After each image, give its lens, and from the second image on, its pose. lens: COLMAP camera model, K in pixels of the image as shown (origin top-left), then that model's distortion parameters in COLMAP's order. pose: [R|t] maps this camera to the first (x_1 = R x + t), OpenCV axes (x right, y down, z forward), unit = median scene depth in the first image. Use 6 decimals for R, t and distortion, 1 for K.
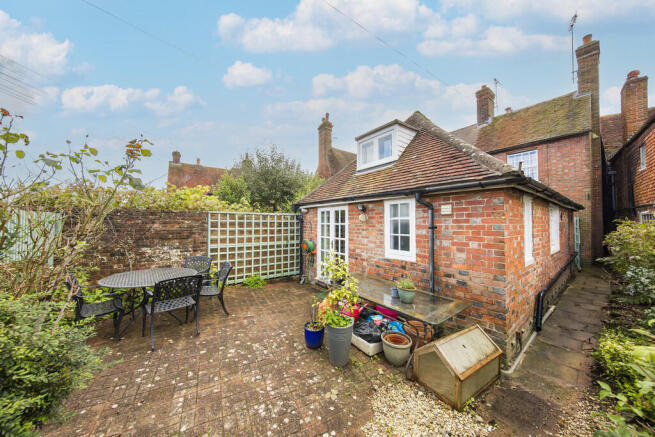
lens RADIAL K [[204.6, 0, 327.5], [0, 204.6, 218.5], [0, 0, 1]] dist [0.000317, -0.000010]
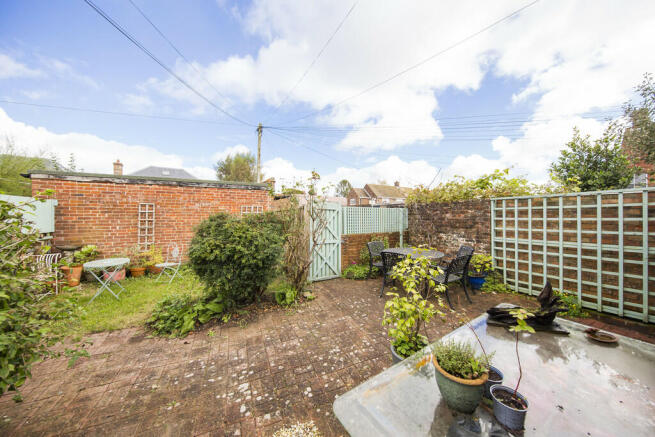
lens RADIAL K [[211.2, 0, 327.5], [0, 211.2, 218.5], [0, 0, 1]] dist [-0.000529, -0.000032]
pose [[-0.044429, 0.003555, -0.999006, 0.340594], [0.025163, 0.999680, 0.002438, 0.030858], [0.998696, -0.025030, -0.044504, 0.345260]]
